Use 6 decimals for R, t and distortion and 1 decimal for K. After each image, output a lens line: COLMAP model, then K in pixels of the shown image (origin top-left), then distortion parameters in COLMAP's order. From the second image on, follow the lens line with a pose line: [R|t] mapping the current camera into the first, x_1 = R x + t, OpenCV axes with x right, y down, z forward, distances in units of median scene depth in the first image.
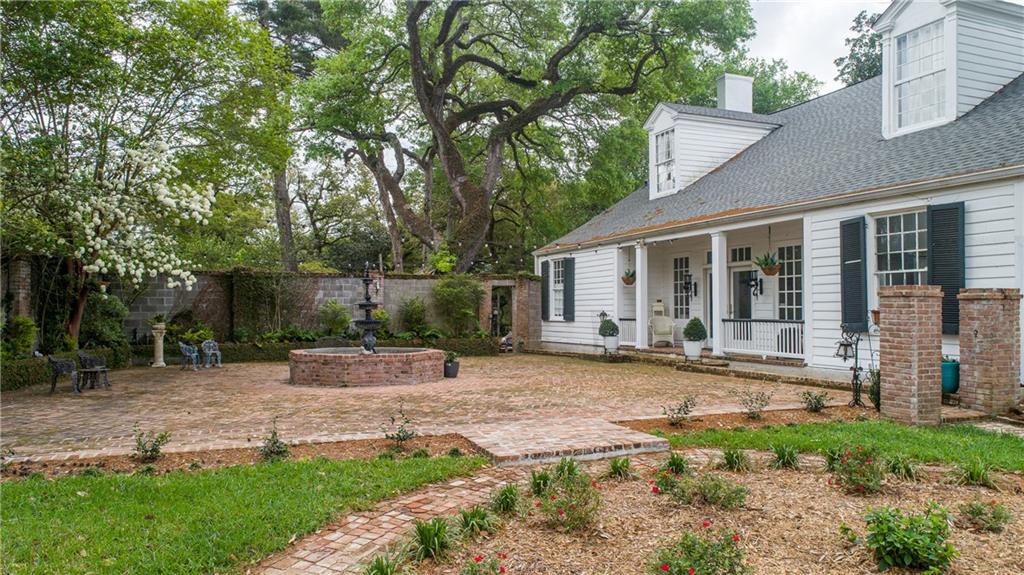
lens RADIAL K [[702.9, 0, 494.4], [0, 702.9, 295.8], [0, 0, 1]] dist [-0.008889, 0.001691]
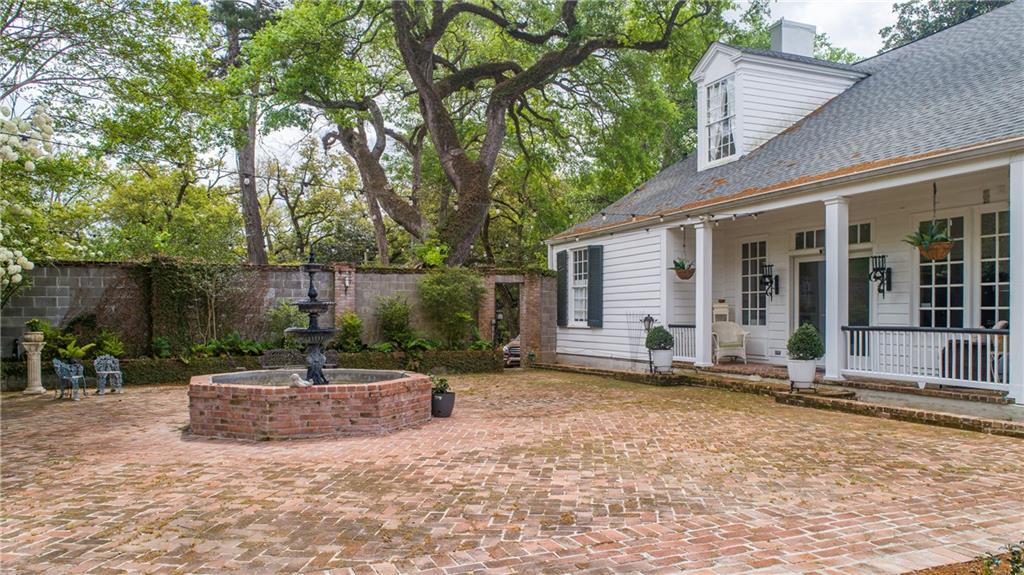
lens RADIAL K [[704.2, 0, 480.0], [0, 704.2, 322.1], [0, 0, 1]] dist [-0.006265, 0.000140]
pose [[0.999960, -0.000577, -0.008969, -0.015496], [0.000865, 0.999484, 0.032103, 0.005552], [0.008945, -0.032110, 0.999444, 0.259742]]
